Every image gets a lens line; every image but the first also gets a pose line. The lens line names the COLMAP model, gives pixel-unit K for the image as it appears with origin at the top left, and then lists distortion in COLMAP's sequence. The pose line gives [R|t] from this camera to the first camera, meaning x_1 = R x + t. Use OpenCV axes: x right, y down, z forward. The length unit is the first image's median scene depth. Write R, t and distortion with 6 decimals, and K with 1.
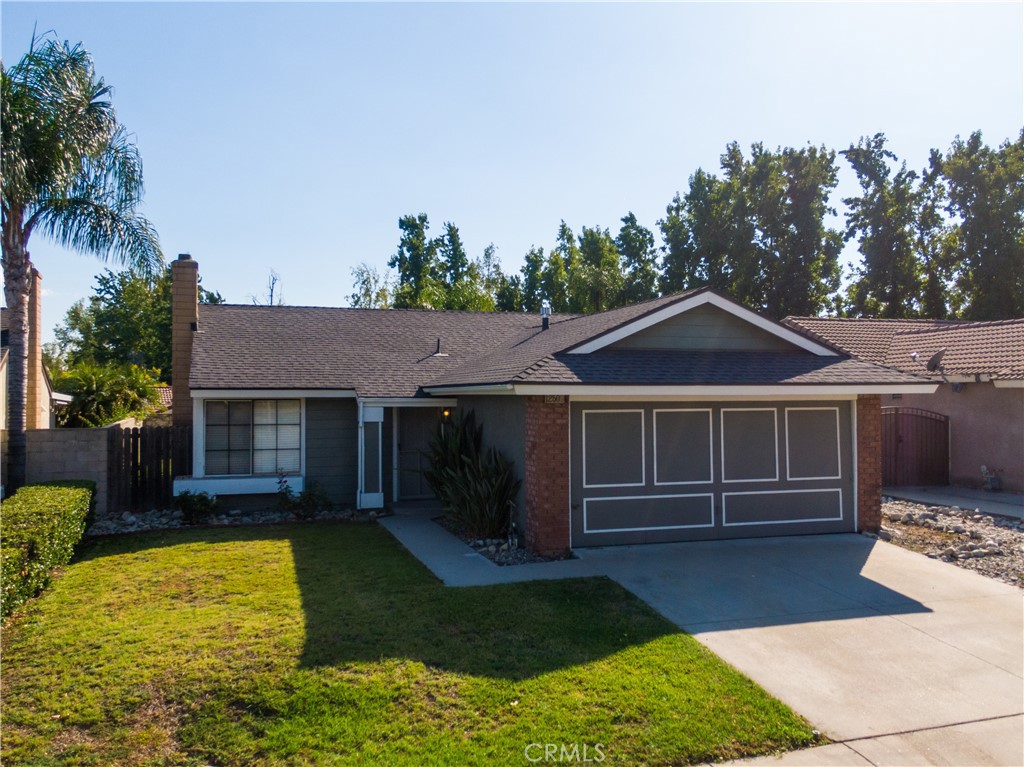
lens RADIAL K [[916.5, 0, 512.0], [0, 916.5, 383.5], [0, 0, 1]] dist [0.026255, 0.006455]
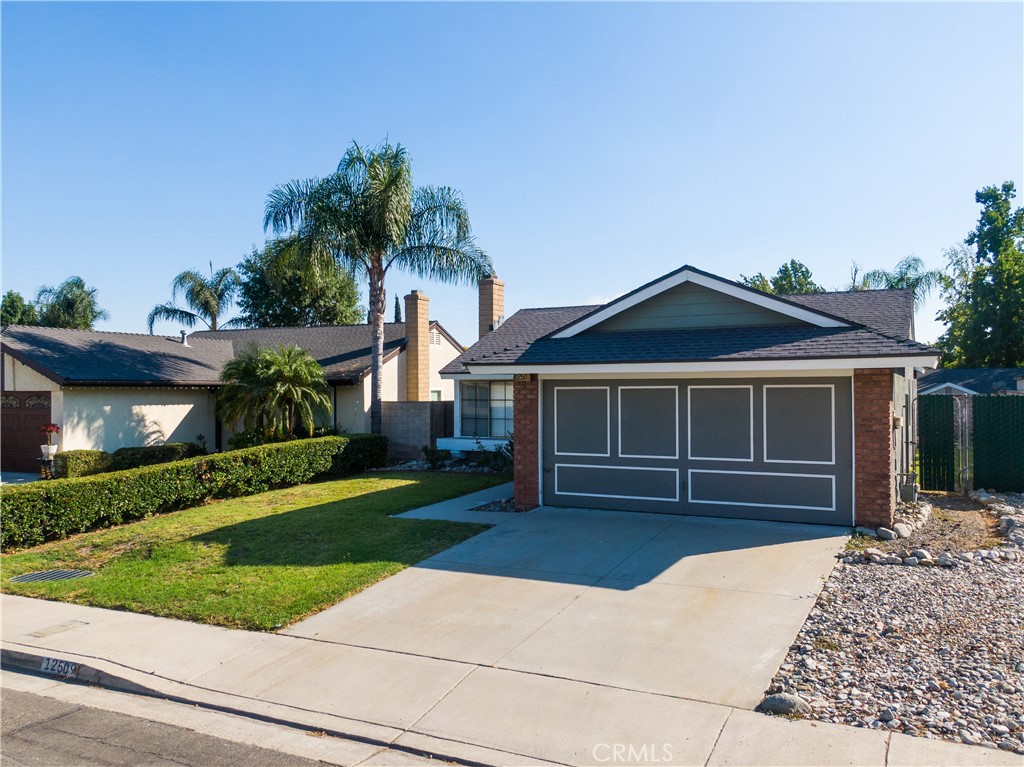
lens RADIAL K [[843.7, 0, 512.0], [0, 843.7, 383.5], [0, 0, 1]] dist [0.006969, 0.012067]
pose [[0.689288, -0.004709, -0.724472, 0.768984], [0.014702, 0.999864, 0.007489, 0.015096], [0.724338, -0.015814, 0.689264, 0.222093]]
